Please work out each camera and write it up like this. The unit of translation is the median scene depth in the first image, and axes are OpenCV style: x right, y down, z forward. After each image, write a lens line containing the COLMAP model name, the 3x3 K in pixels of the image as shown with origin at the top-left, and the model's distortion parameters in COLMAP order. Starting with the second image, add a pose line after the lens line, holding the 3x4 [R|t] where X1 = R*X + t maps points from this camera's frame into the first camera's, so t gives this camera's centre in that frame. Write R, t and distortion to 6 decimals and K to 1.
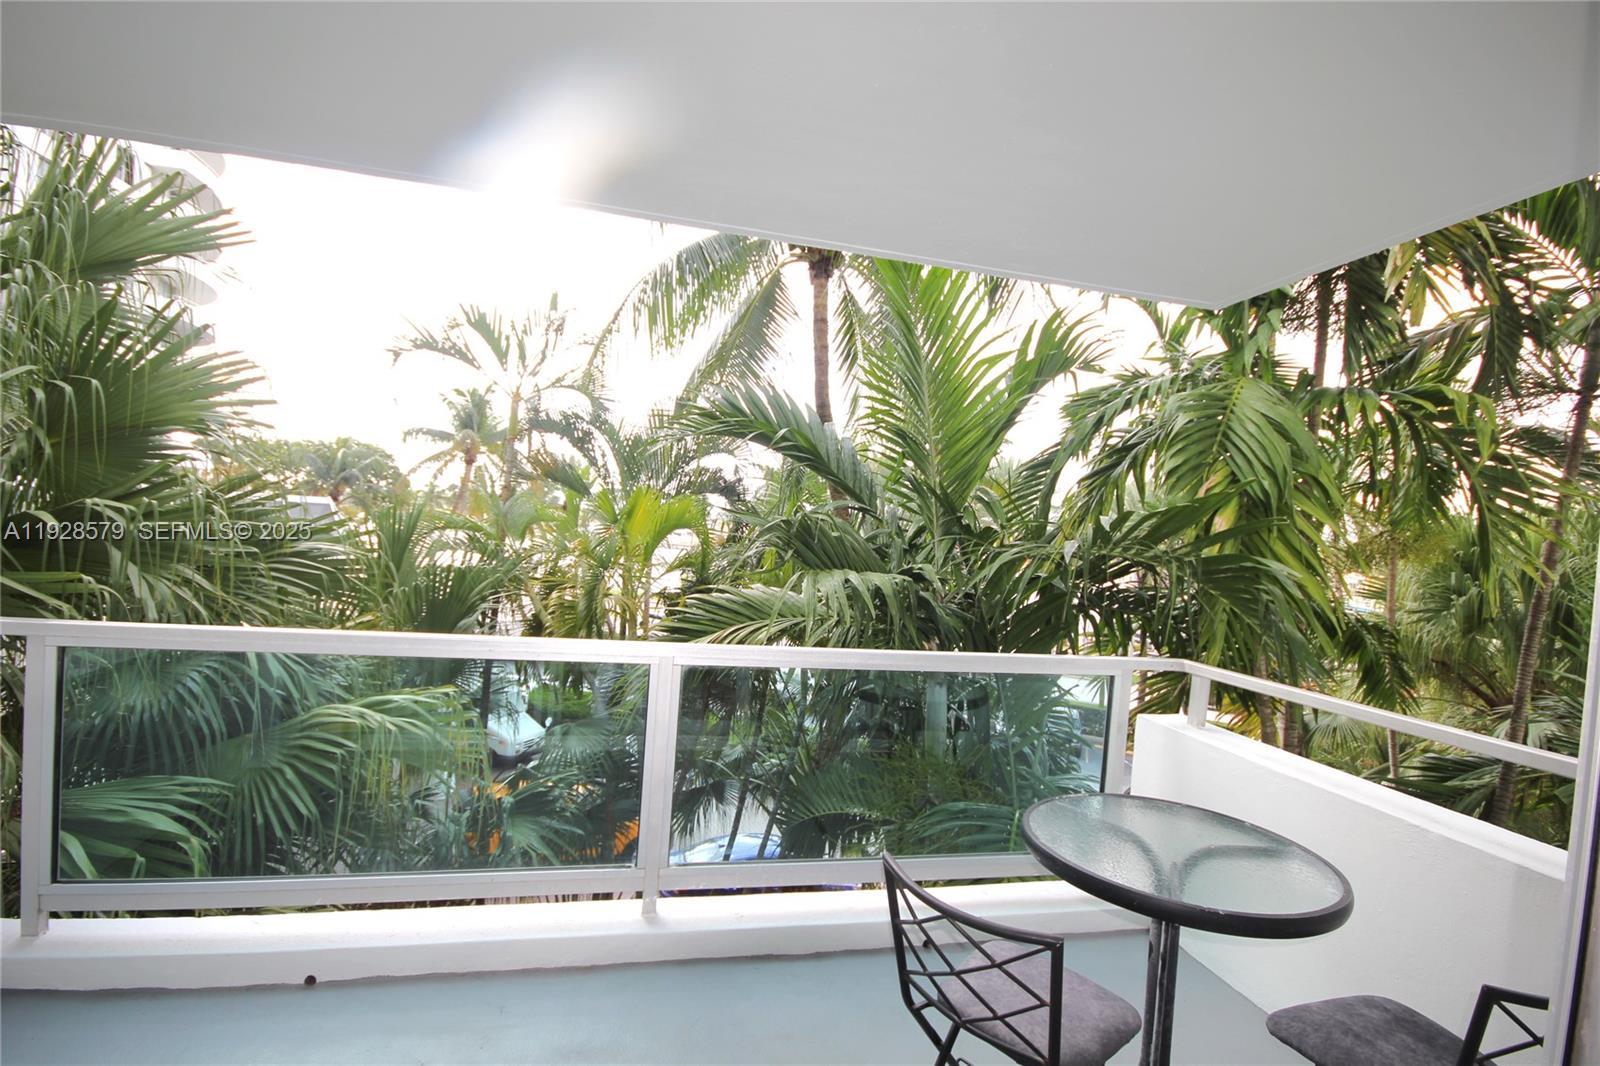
lens RADIAL K [[737.8, 0, 806.9], [0, 737.8, 545.6], [0, 0, 1]] dist [0.004355, -0.010250]
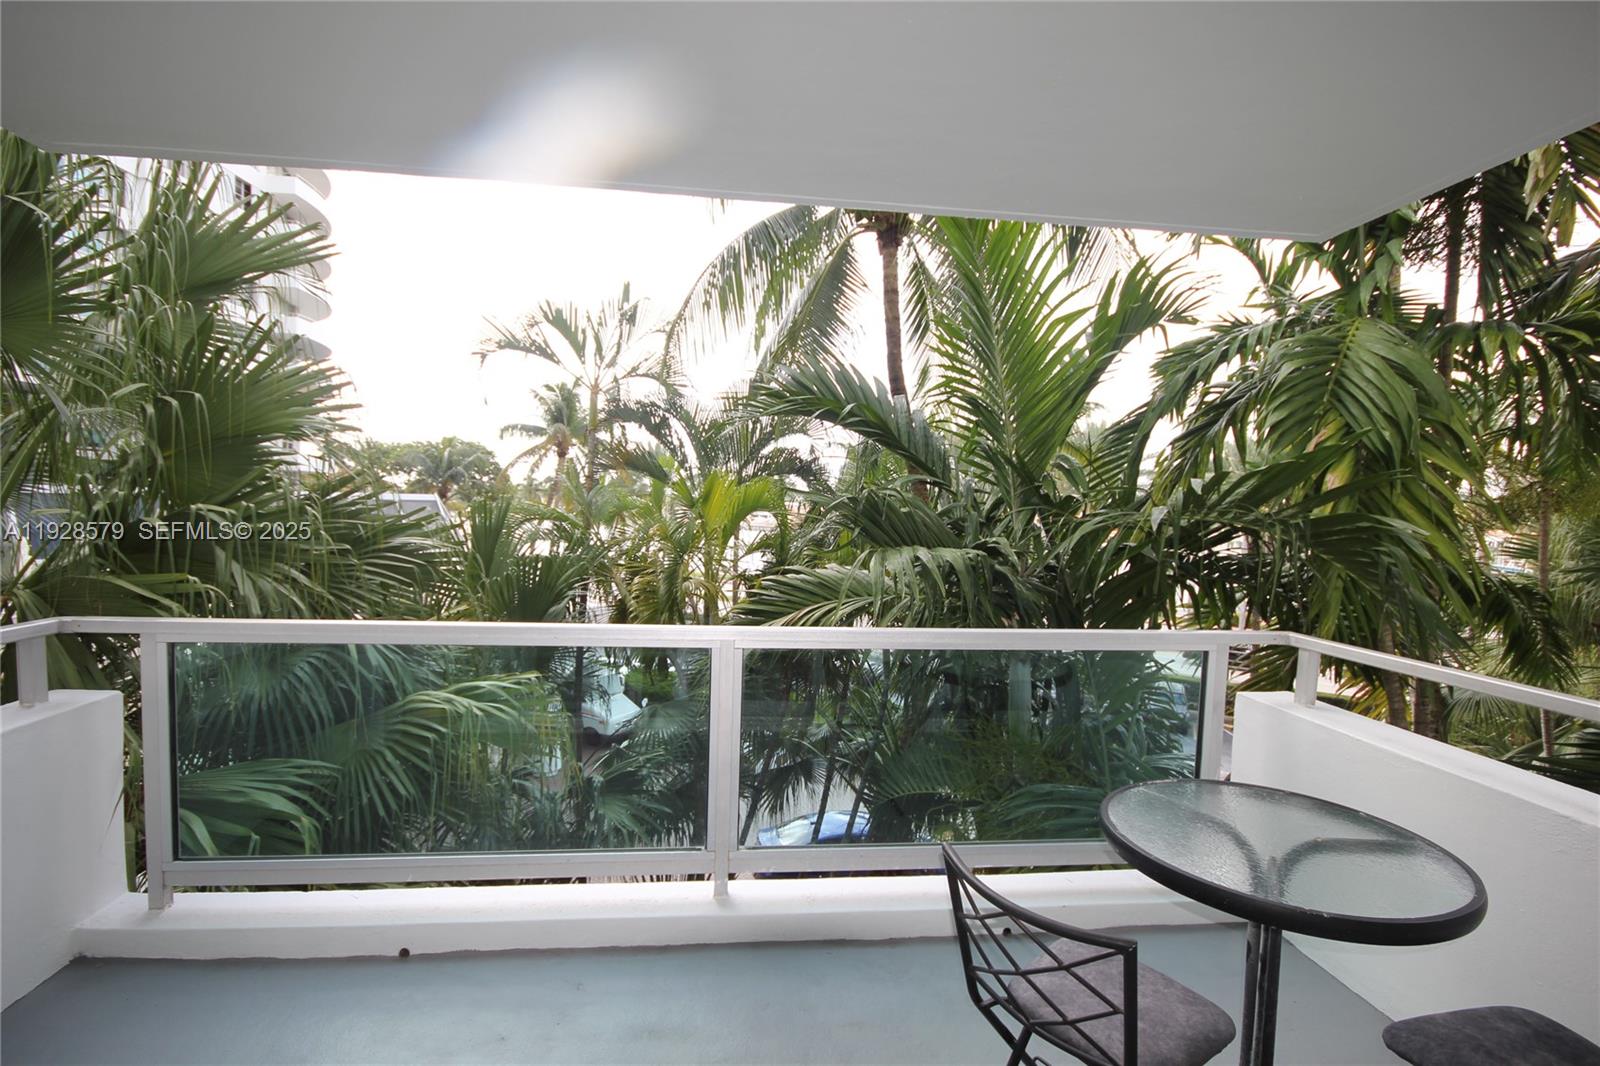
lens RADIAL K [[737.8, 0, 806.4], [0, 737.8, 546.3], [0, 0, 1]] dist [0.004355, -0.010250]
pose [[0.992296, -0.034397, -0.119022, 0.020308], [0.037906, 0.998907, 0.027342, 0.000819], [0.117952, -0.031643, 0.992515, 0.018599]]
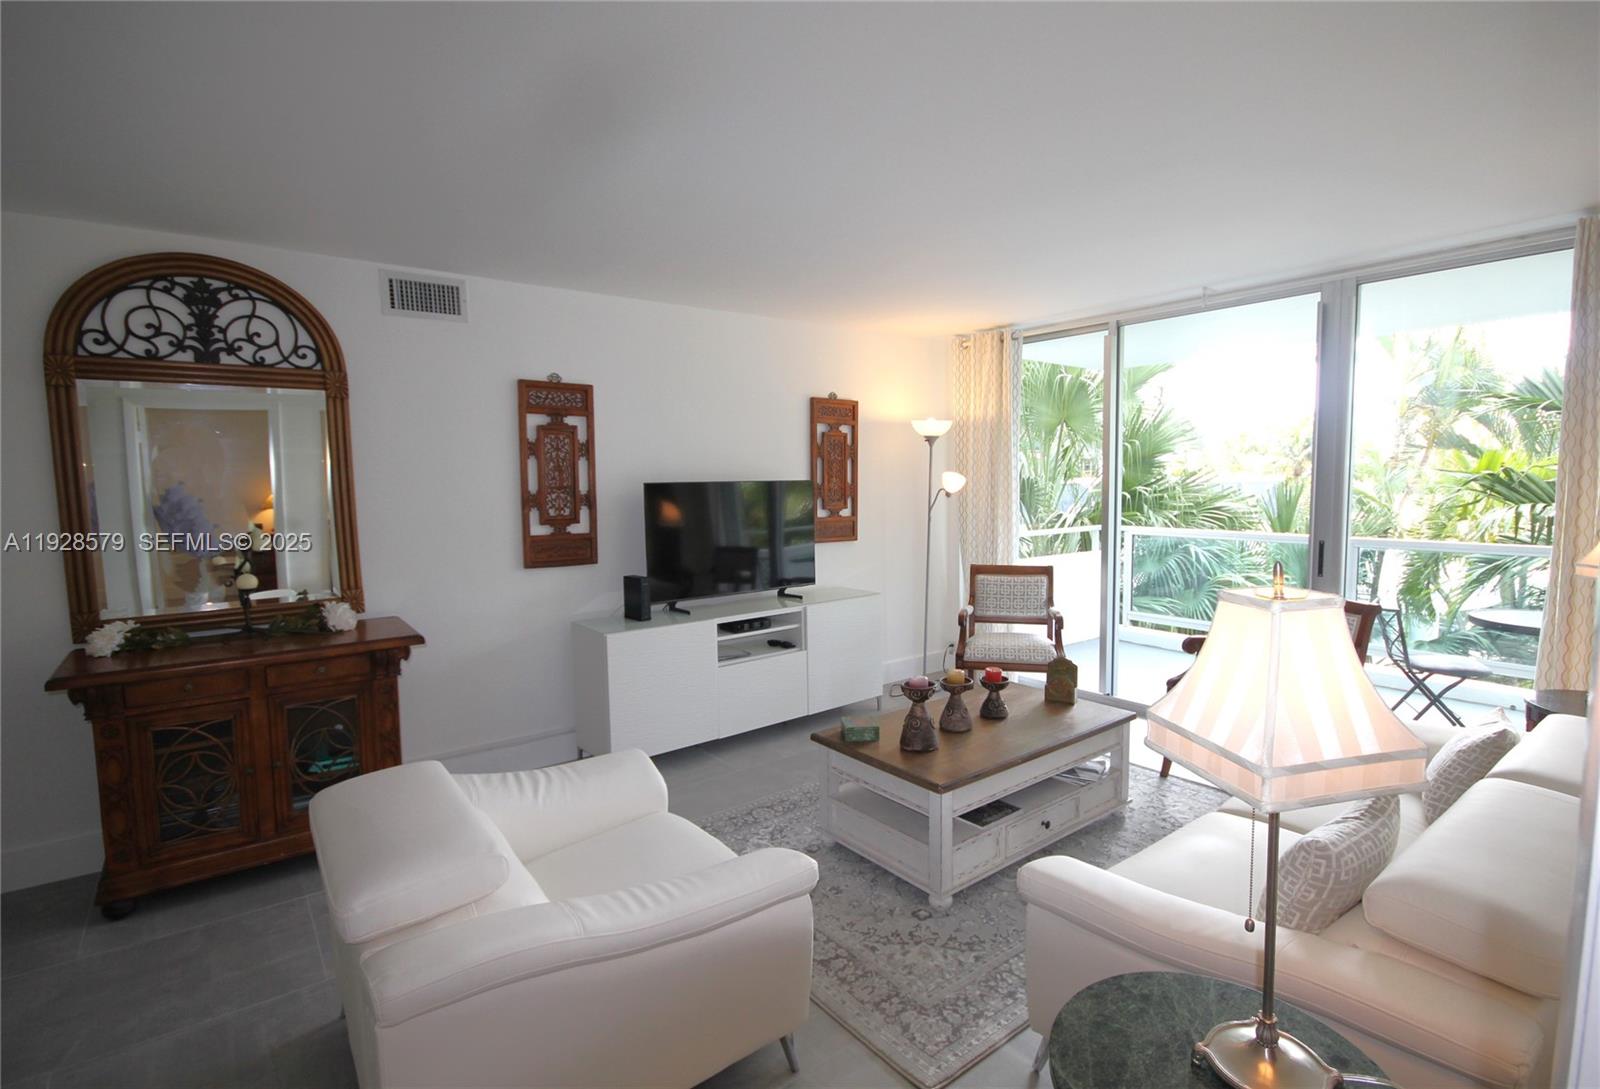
lens RADIAL K [[782.2, 0, 816.9], [0, 782.2, 551.9], [0, 0, 1]] dist [-0.021303, -0.001324]
pose [[0.424070, 0.012943, -0.905537, 0.668709], [0.018412, 0.999568, 0.022909, 0.053586], [0.905442, -0.026388, 0.423649, -0.767394]]
